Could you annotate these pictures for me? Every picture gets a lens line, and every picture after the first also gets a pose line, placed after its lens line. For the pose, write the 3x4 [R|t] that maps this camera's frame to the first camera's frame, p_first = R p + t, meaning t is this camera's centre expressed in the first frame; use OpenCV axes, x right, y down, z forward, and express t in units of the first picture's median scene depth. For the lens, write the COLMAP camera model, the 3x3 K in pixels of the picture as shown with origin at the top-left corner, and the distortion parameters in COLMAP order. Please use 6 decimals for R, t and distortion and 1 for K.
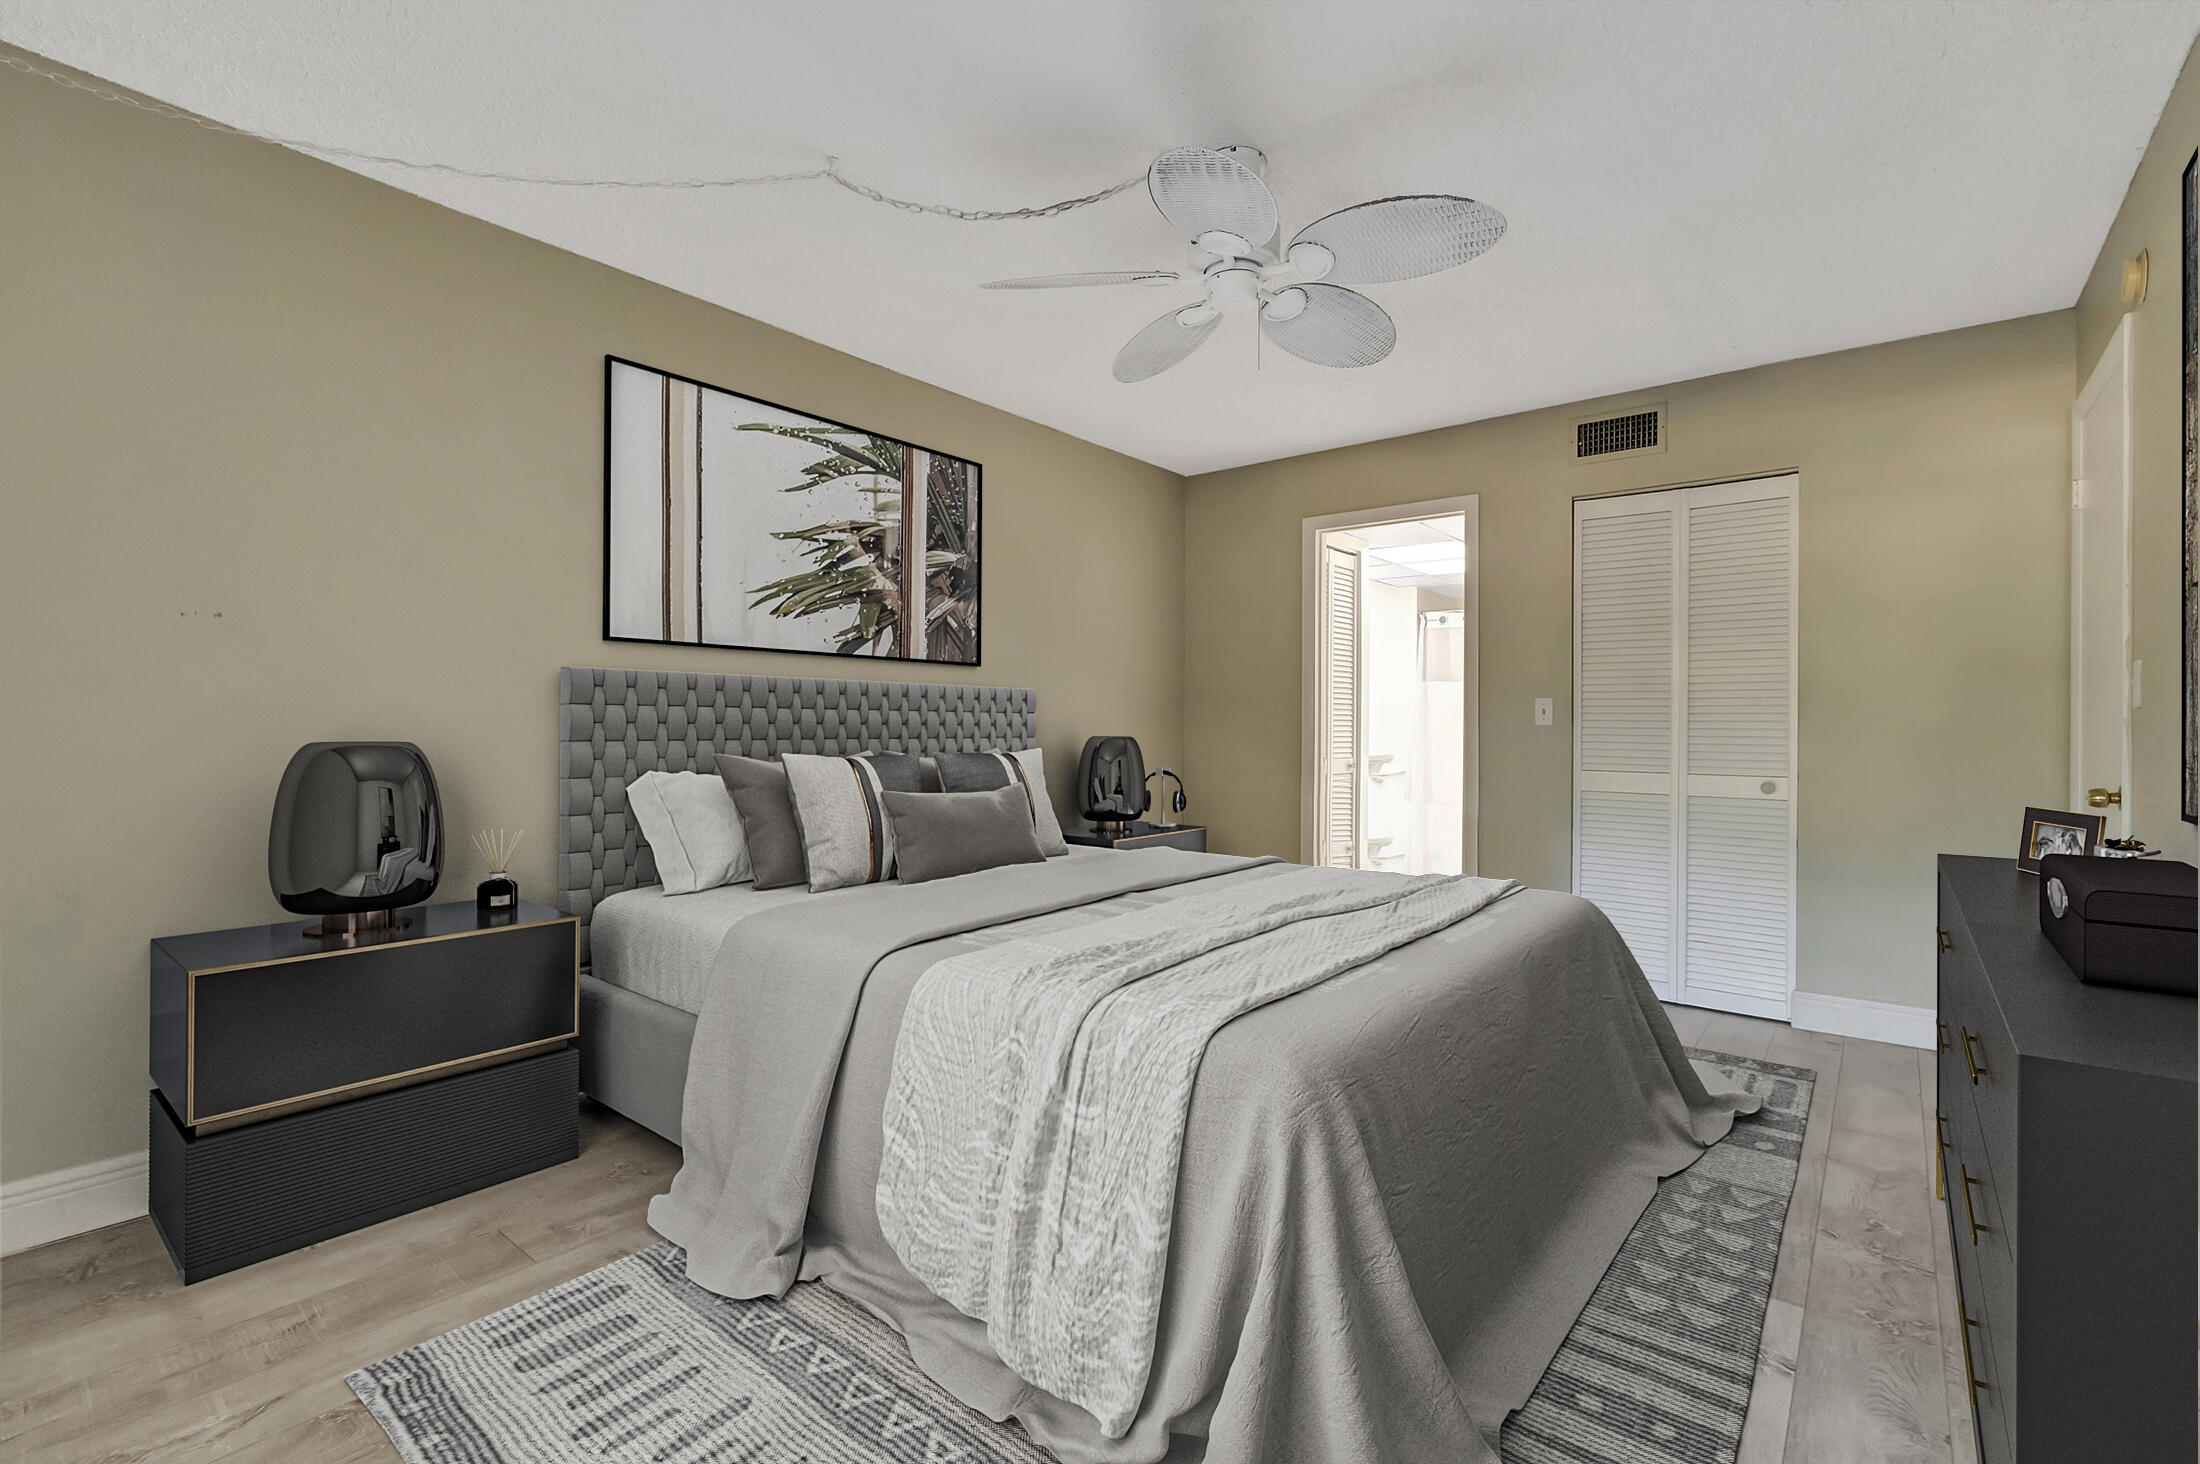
lens RADIAL K [[981.8, 0, 1087.1], [0, 981.8, 736.6], [0, 0, 1]] dist [0.006491, -0.002580]
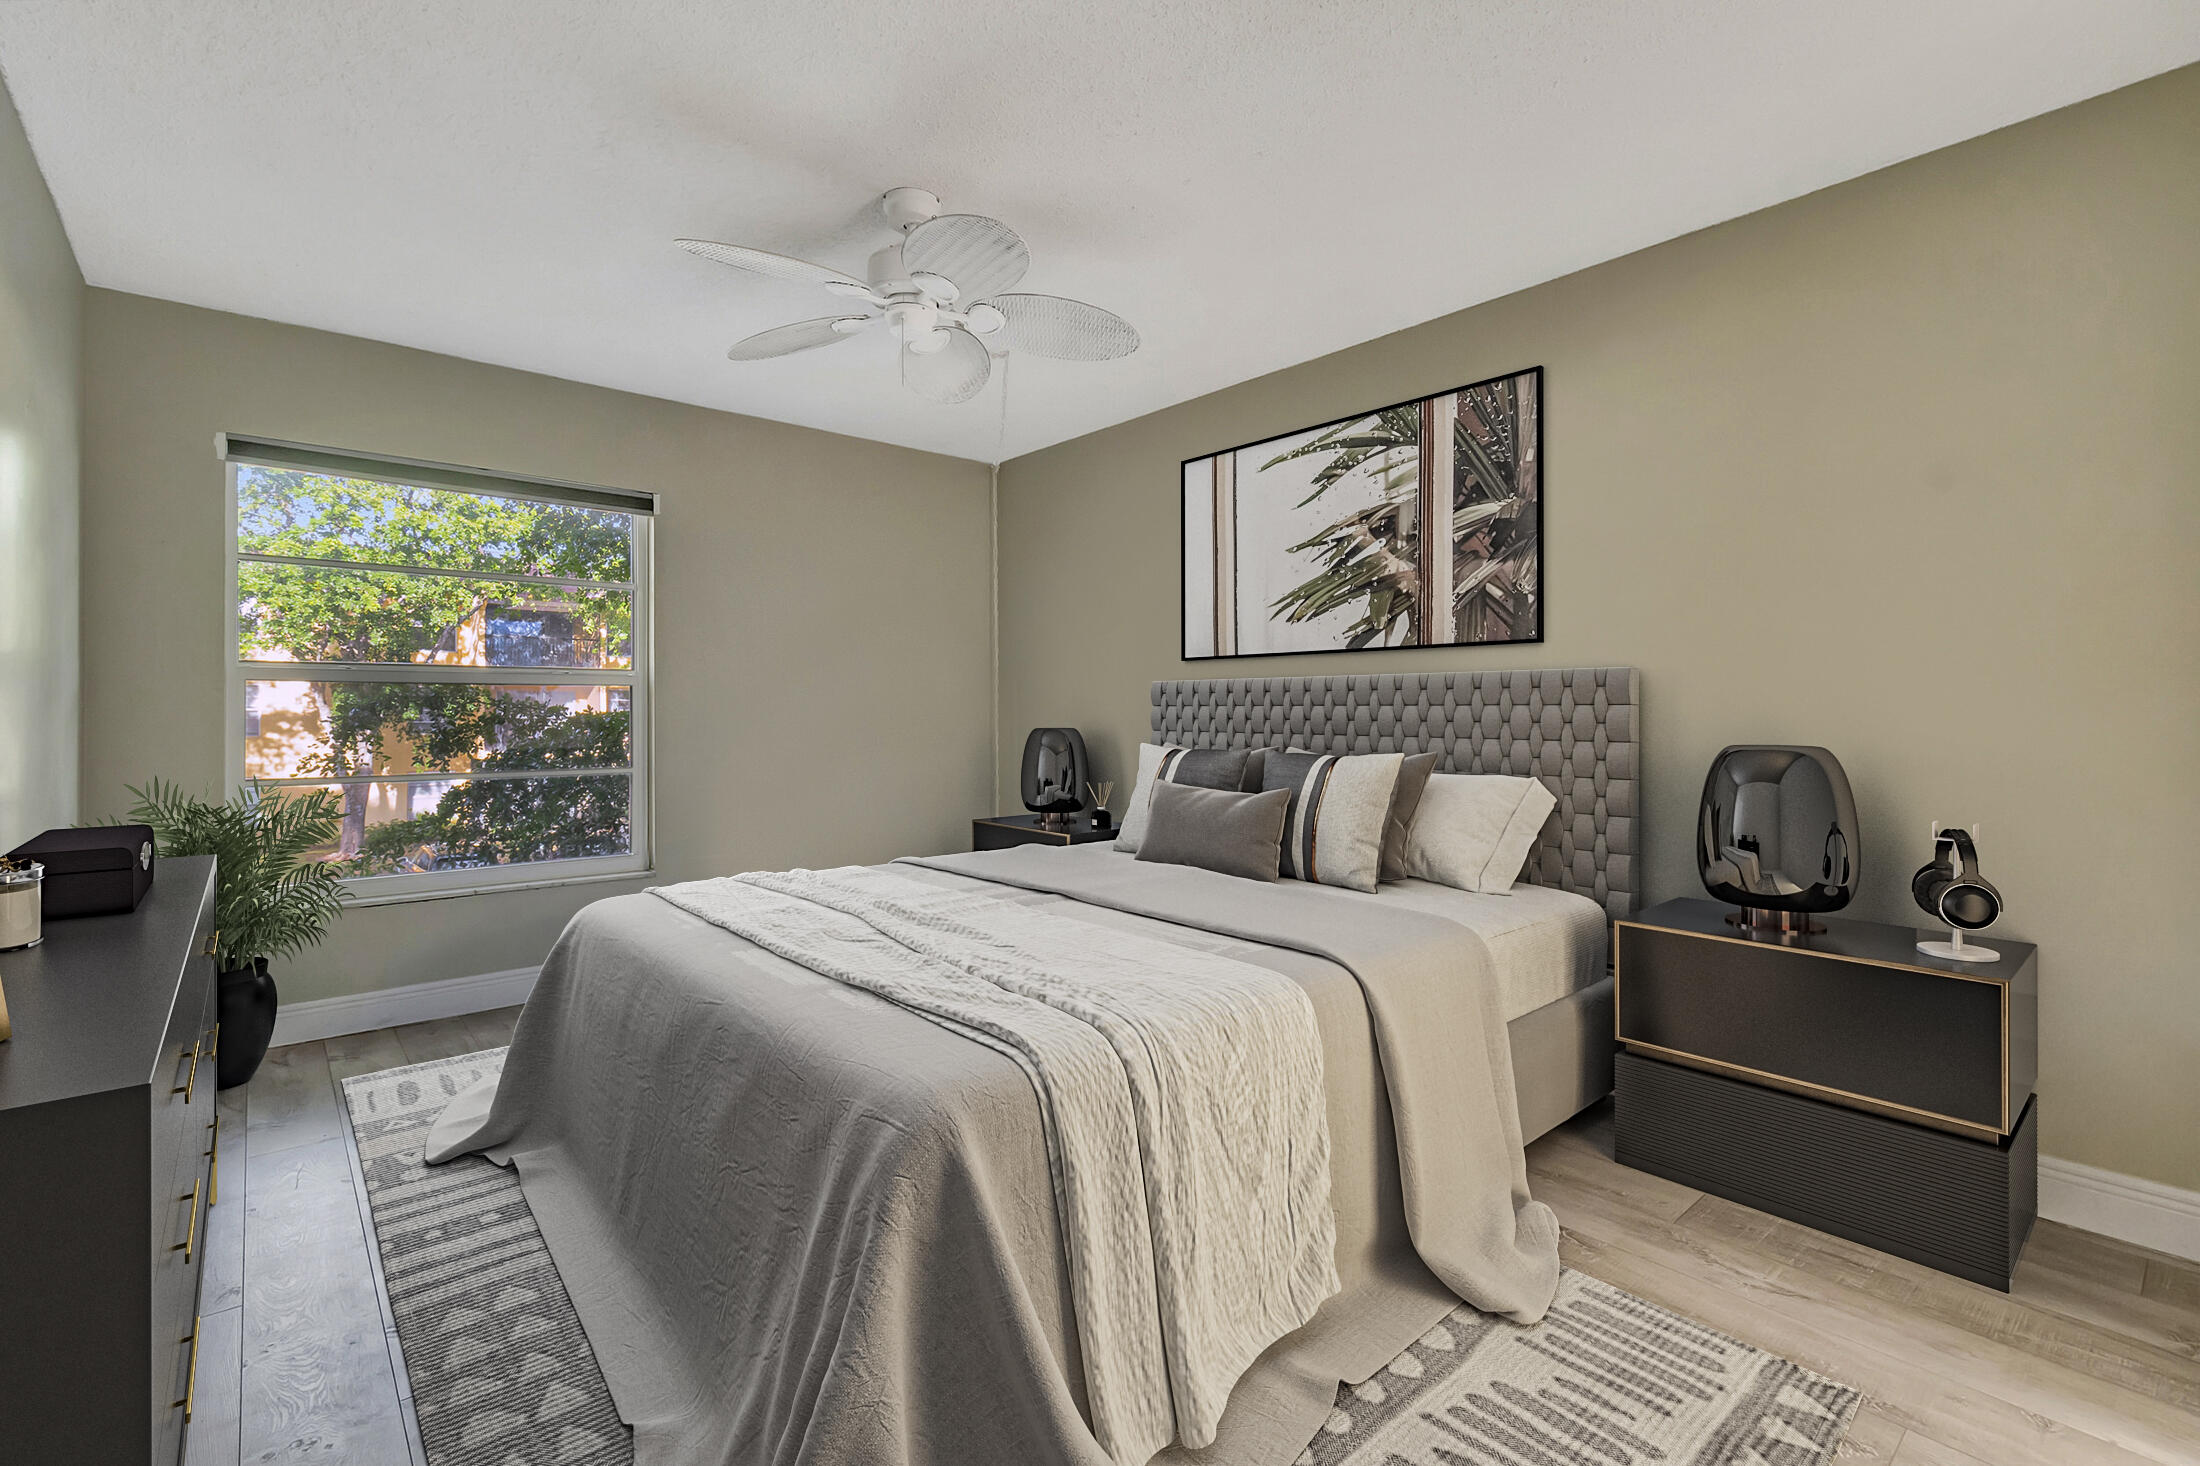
lens RADIAL K [[981.8, 0, 1087.6], [0, 981.8, 711.9], [0, 0, 1]] dist [0.006491, -0.002580]
pose [[-0.185438, -0.008522, -0.982619, 0.743755], [-0.019578, 0.999796, -0.004976, -0.011210], [0.982461, 0.018315, -0.185567, 0.899203]]
